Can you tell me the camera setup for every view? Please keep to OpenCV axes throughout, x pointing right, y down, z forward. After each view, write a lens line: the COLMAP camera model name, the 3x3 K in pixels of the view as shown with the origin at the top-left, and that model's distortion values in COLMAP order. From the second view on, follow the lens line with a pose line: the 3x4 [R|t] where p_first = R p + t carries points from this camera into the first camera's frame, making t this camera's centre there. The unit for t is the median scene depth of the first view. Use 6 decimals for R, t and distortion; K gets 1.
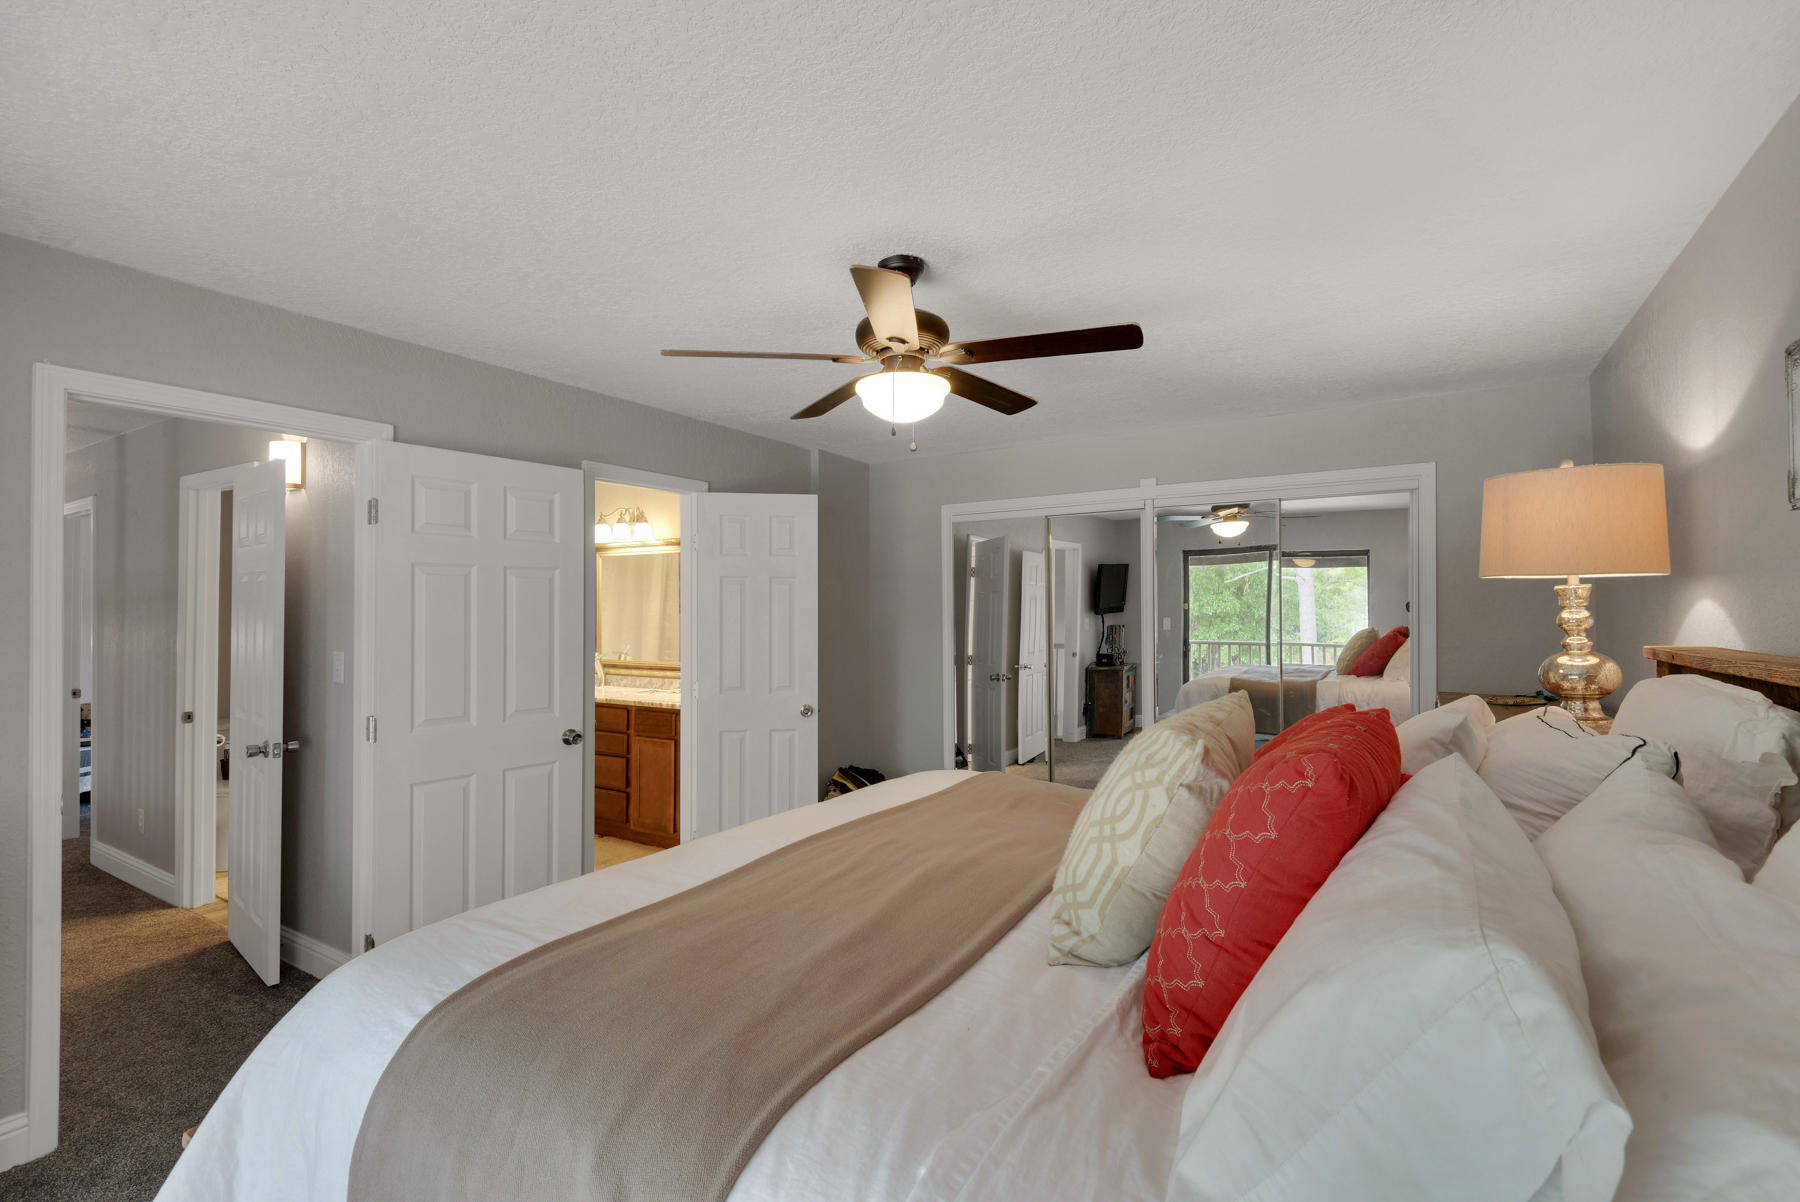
lens RADIAL K [[818.5, 0, 900.3], [0, 818.5, 605.3], [0, 0, 1]] dist [0.026509, -0.015792]
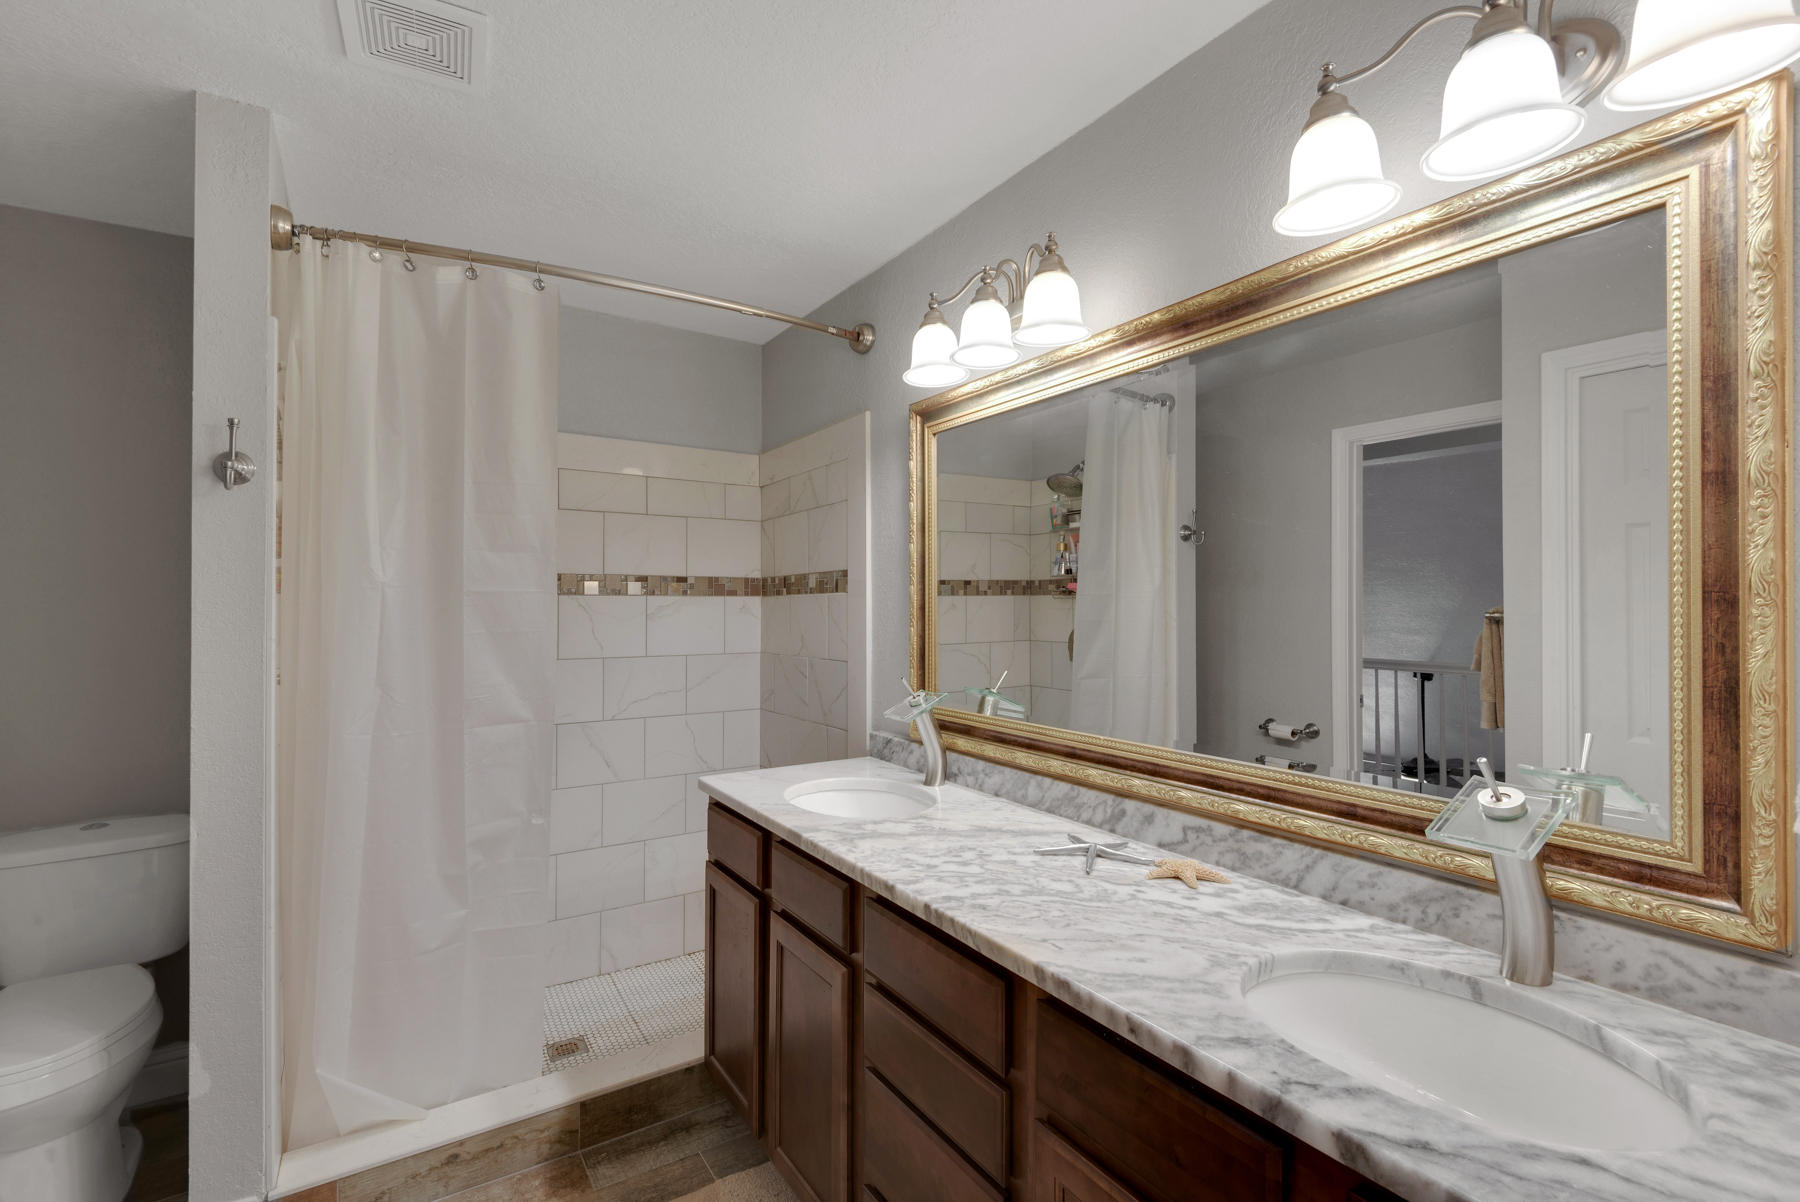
lens RADIAL K [[818.5, 0, 899.1], [0, 818.5, 599.1], [0, 0, 1]] dist [0.026509, -0.015792]
pose [[0.905912, -0.001837, -0.423462, -0.230090], [0.004585, 0.999975, 0.005470, 0.015330], [0.423441, -0.006896, 0.905897, 0.683238]]
